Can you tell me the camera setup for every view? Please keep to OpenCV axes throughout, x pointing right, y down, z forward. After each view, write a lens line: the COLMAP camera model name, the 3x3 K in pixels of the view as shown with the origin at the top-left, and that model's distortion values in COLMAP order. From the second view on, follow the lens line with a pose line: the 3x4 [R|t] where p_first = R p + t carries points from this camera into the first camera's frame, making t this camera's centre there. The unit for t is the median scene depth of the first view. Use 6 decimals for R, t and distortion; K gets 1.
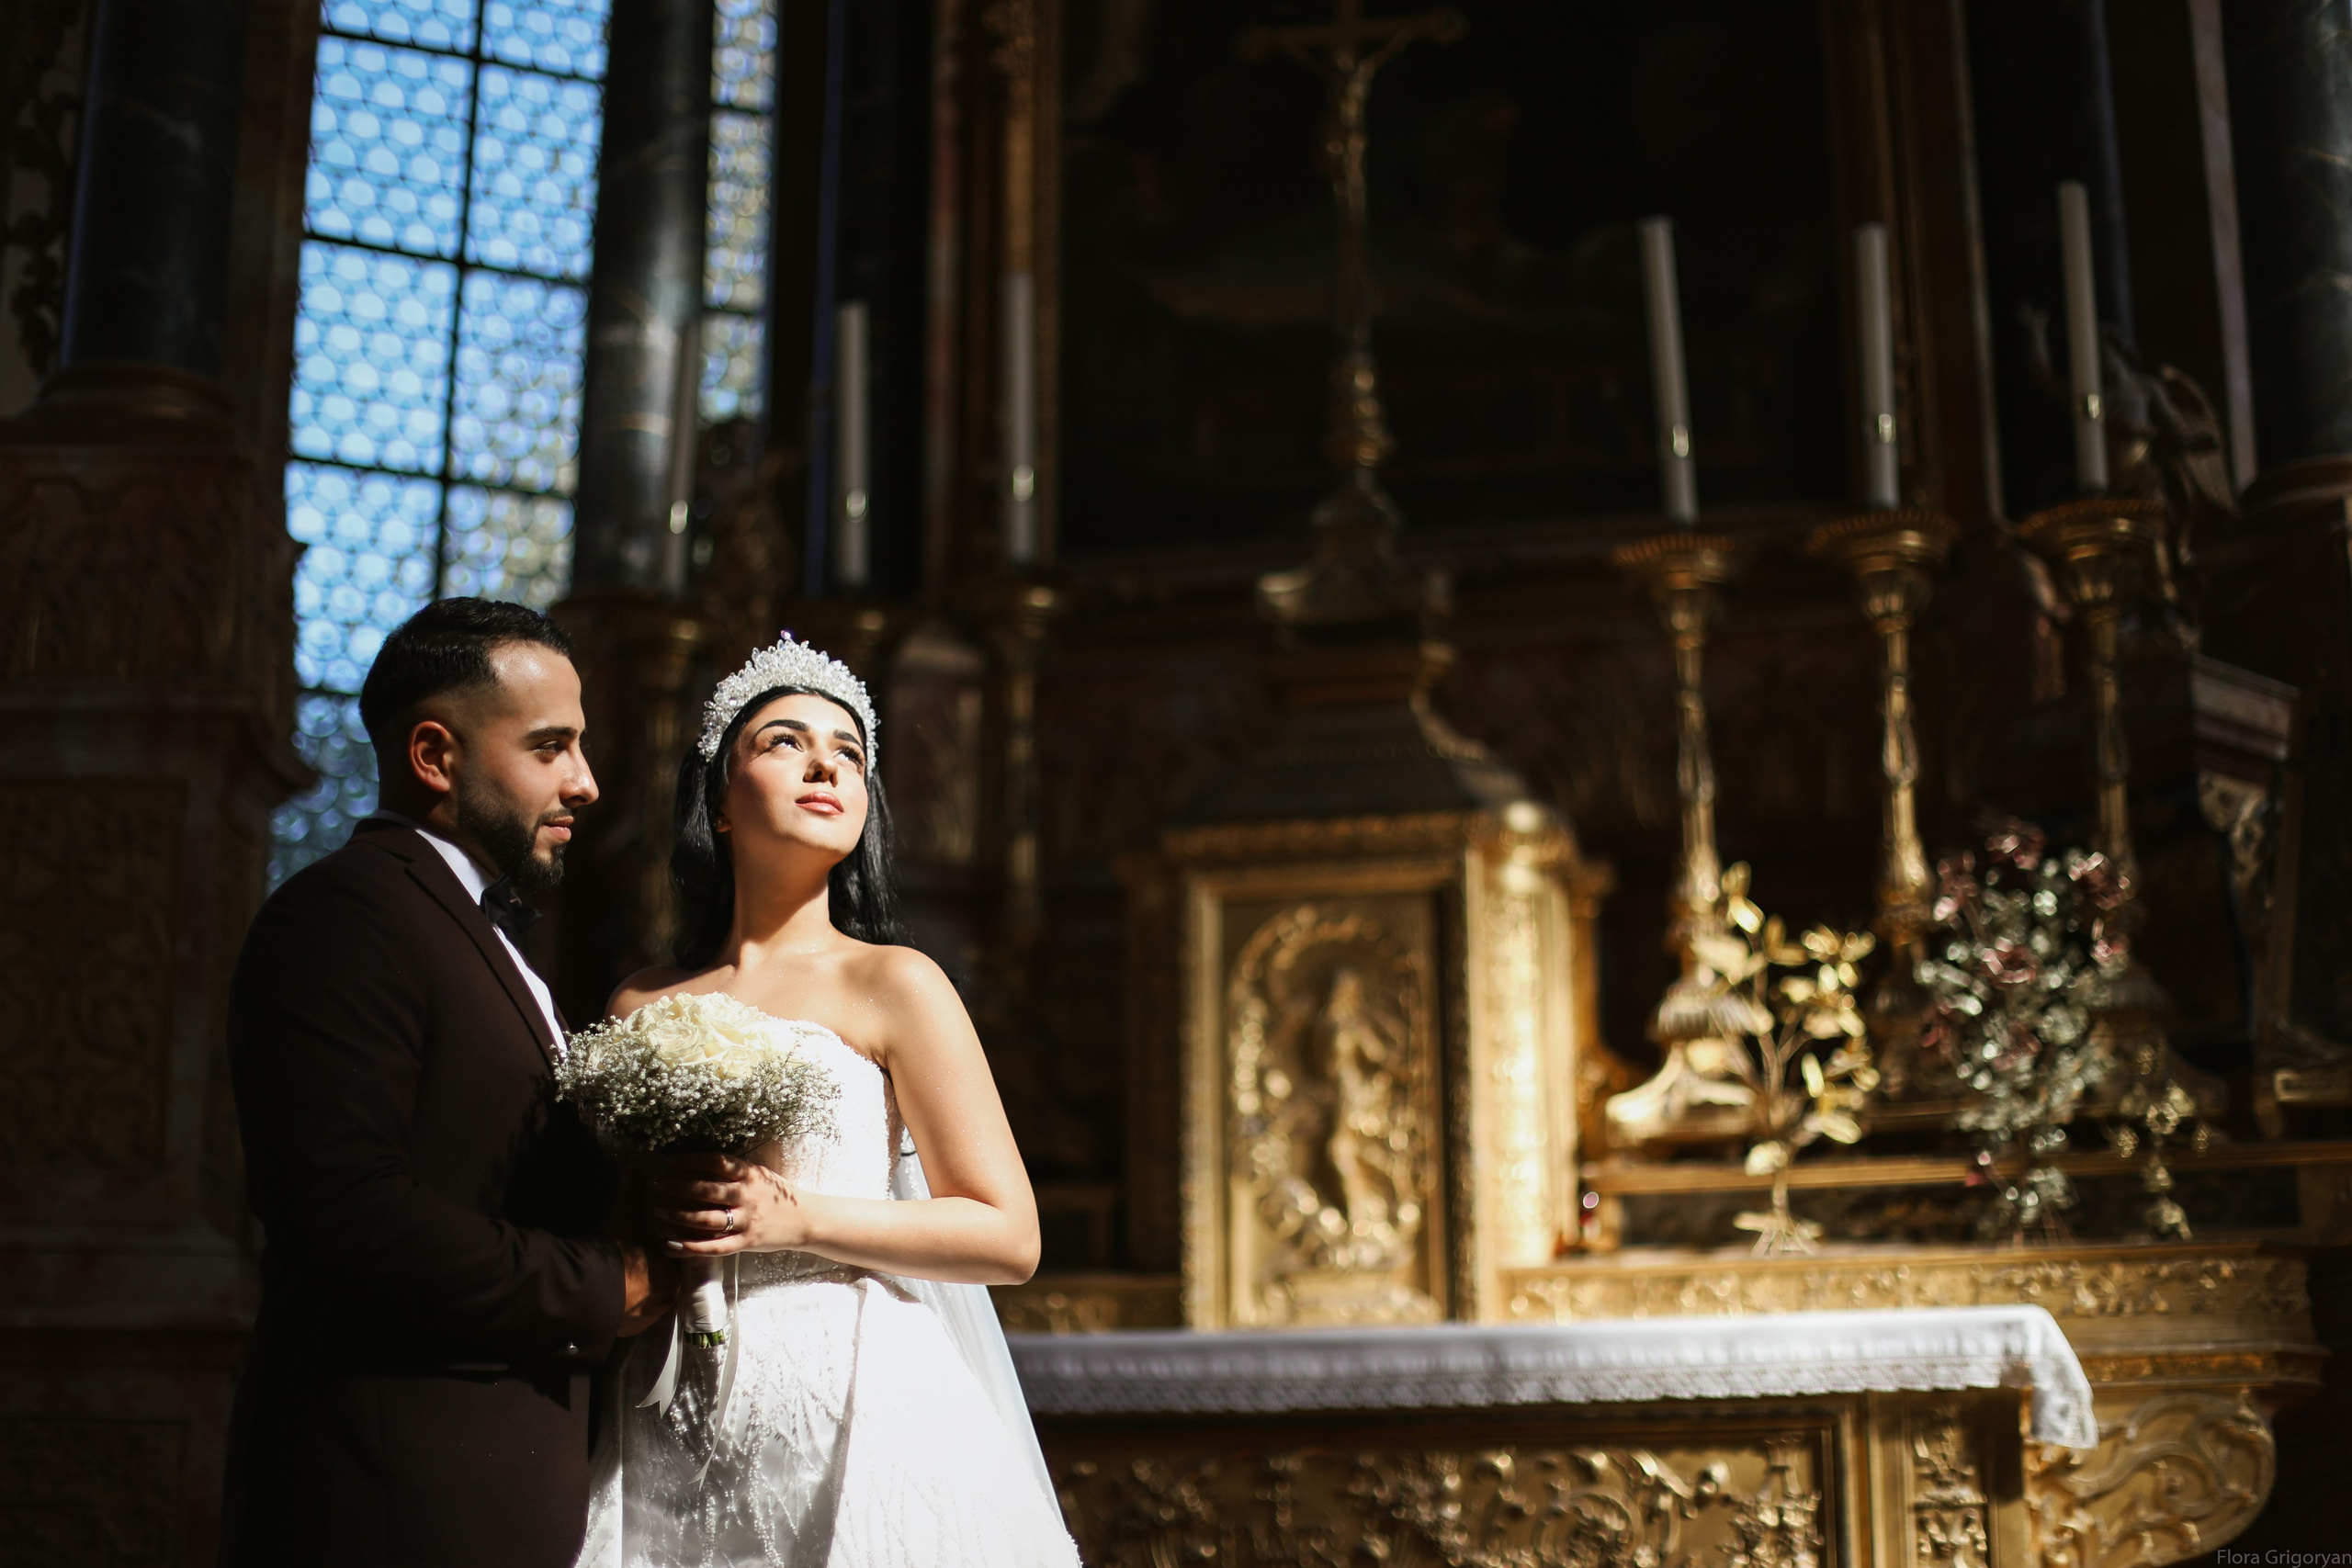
lens RADIAL K [[3503.8, 0, 1173.5], [0, 3503.8, 732.0], [0, 0, 1]] dist [-0.138872, 0.005149]
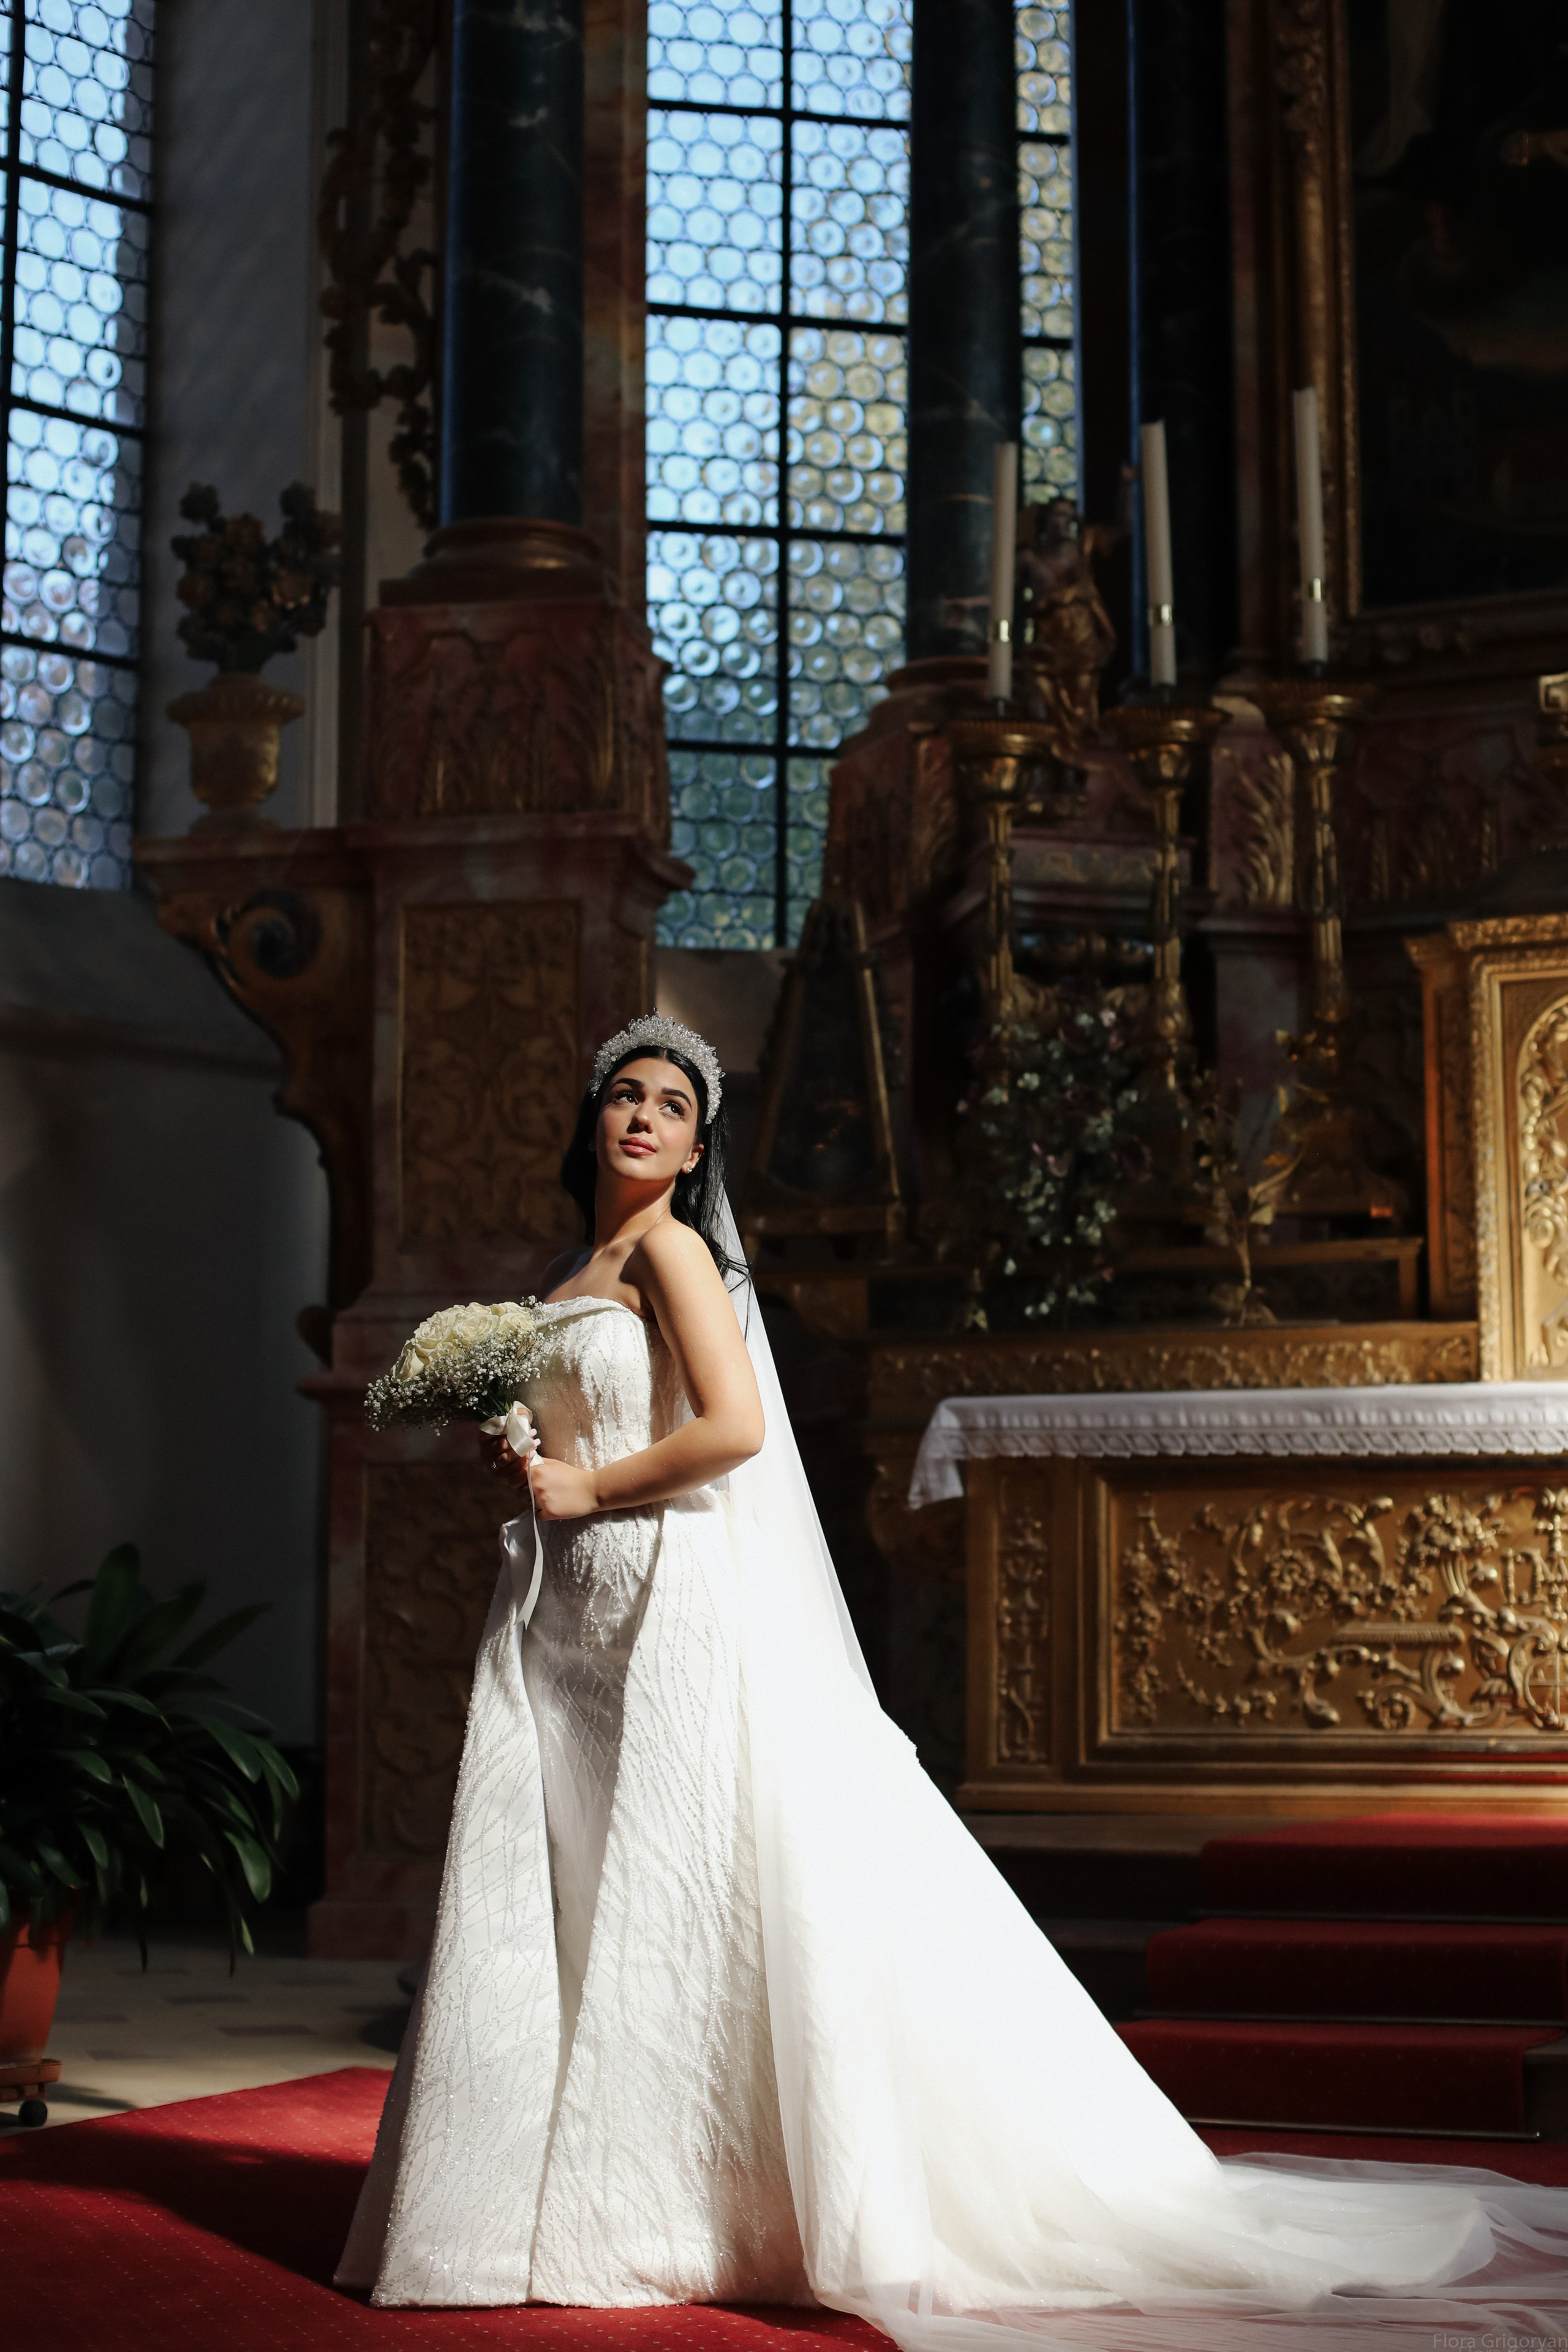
lens RADIAL K [[3504.2, 0, 784.0], [0, 3504.2, 1176.0], [0, 0, 1]] dist [-0.138872, 0.005149]
pose [[0.976963, -0.026415, -0.211766, 0.017142], [0.055168, 0.989840, 0.131044, -0.037259], [0.206153, -0.139708, 0.968495, -0.093509]]
